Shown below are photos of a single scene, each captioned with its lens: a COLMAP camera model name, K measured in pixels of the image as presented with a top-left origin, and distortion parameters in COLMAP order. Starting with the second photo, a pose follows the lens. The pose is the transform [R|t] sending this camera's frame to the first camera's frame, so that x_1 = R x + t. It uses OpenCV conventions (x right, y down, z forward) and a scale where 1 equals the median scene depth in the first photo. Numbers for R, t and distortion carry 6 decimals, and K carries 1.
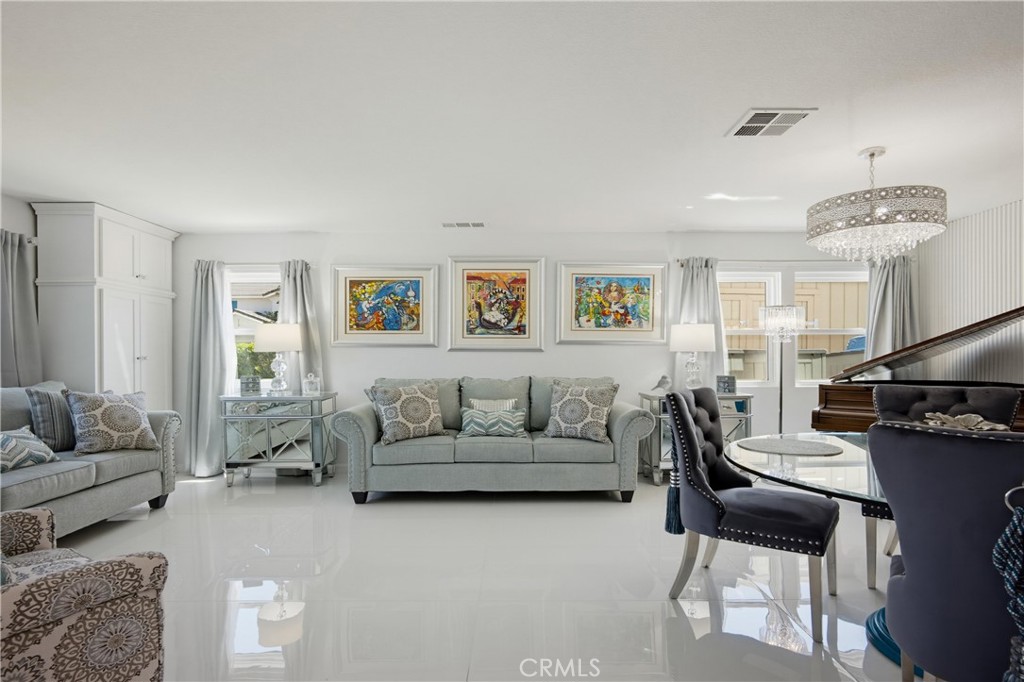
lens RADIAL K [[551.2, 0, 544.1], [0, 551.2, 357.3], [0, 0, 1]] dist [-0.007215, 0.002941]
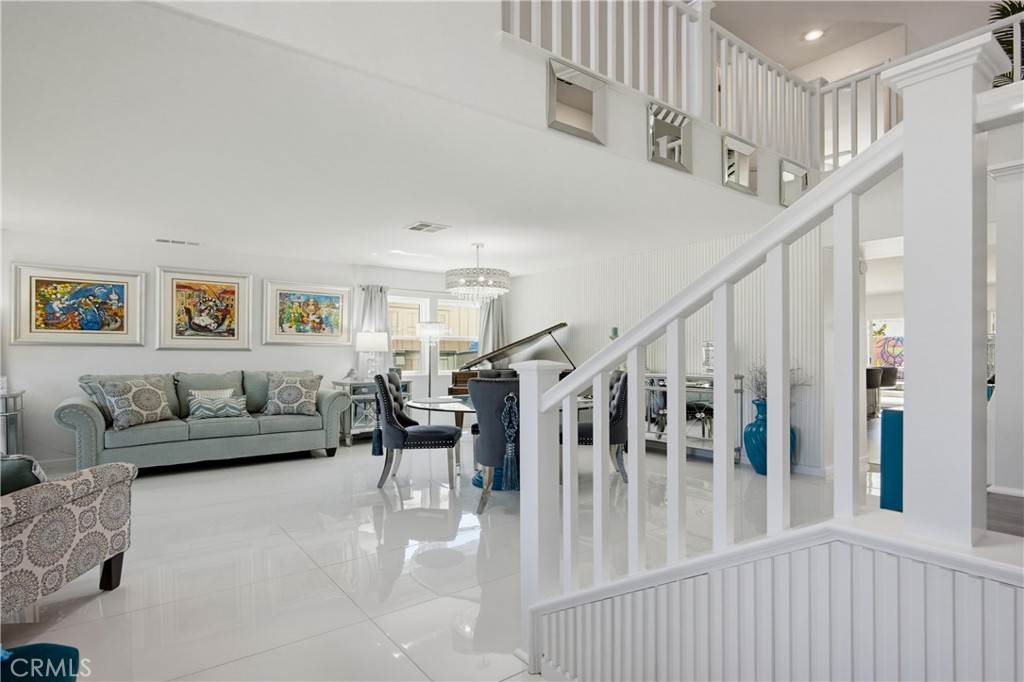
lens RADIAL K [[551.2, 0, 510.7], [0, 551.2, 348.9], [0, 0, 1]] dist [-0.007215, 0.002941]
pose [[0.842395, 0.005349, 0.538834, -0.204818], [0.000930, 0.999935, -0.011380, 0.000024], [-0.538860, 0.010088, 0.842335, -0.411741]]
